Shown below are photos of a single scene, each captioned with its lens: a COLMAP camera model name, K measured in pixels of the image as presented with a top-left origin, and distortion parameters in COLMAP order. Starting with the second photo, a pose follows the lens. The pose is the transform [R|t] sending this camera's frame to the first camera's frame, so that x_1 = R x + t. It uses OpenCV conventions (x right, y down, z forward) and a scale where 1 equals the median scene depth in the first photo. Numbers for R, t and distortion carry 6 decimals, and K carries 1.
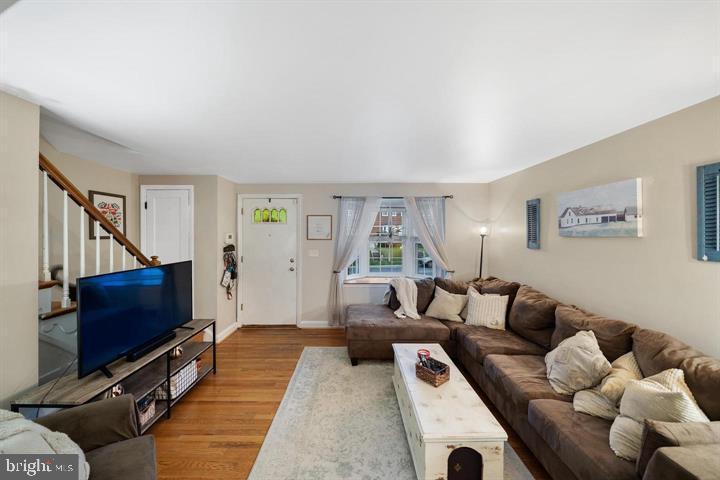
lens RADIAL K [[258.6, 0, 356.5], [0, 258.6, 235.9], [0, 0, 1]] dist [-0.001659, 0.000025]
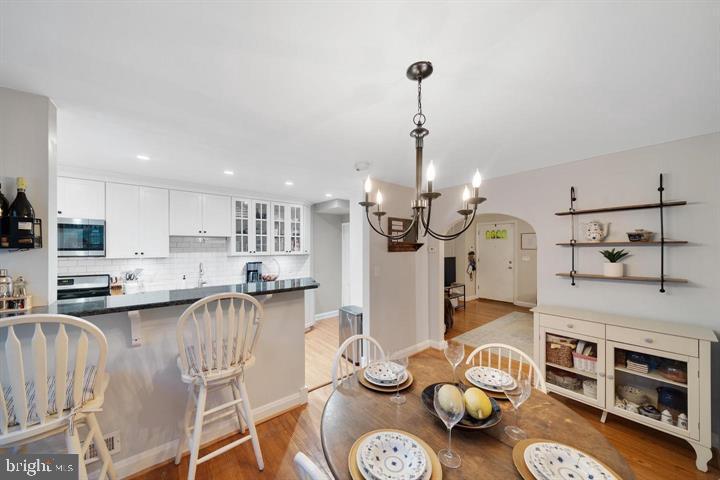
lens RADIAL K [[258.6, 0, 347.4], [0, 258.6, 245.6], [0, 0, 1]] dist [-0.001659, 0.000025]
pose [[0.621150, -0.001589, -0.783690, 0.437894], [-0.002039, 0.999991, -0.003644, 0.000591], [0.783689, 0.003862, 0.621142, -0.911335]]
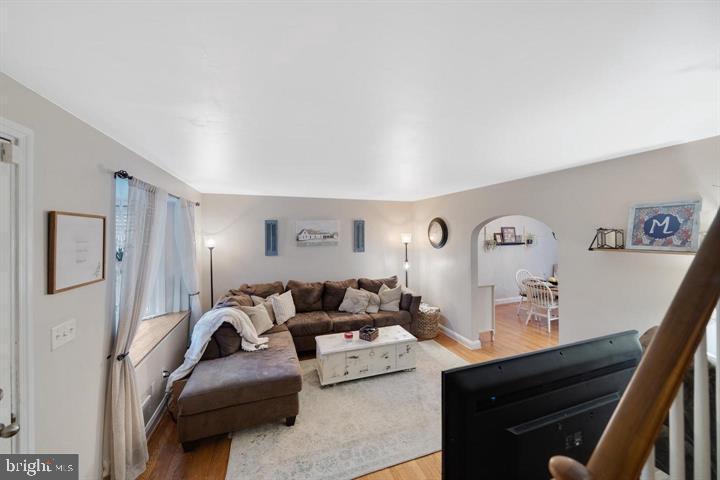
lens RADIAL K [[258.6, 0, 350.2], [0, 258.6, 231.1], [0, 0, 1]] dist [-0.001659, 0.000025]
pose [[-0.298881, 0.000250, 0.954290, -0.788992], [0.009232, 0.999954, 0.002630, -0.082610], [-0.954246, 0.009596, -0.298869, 1.031720]]
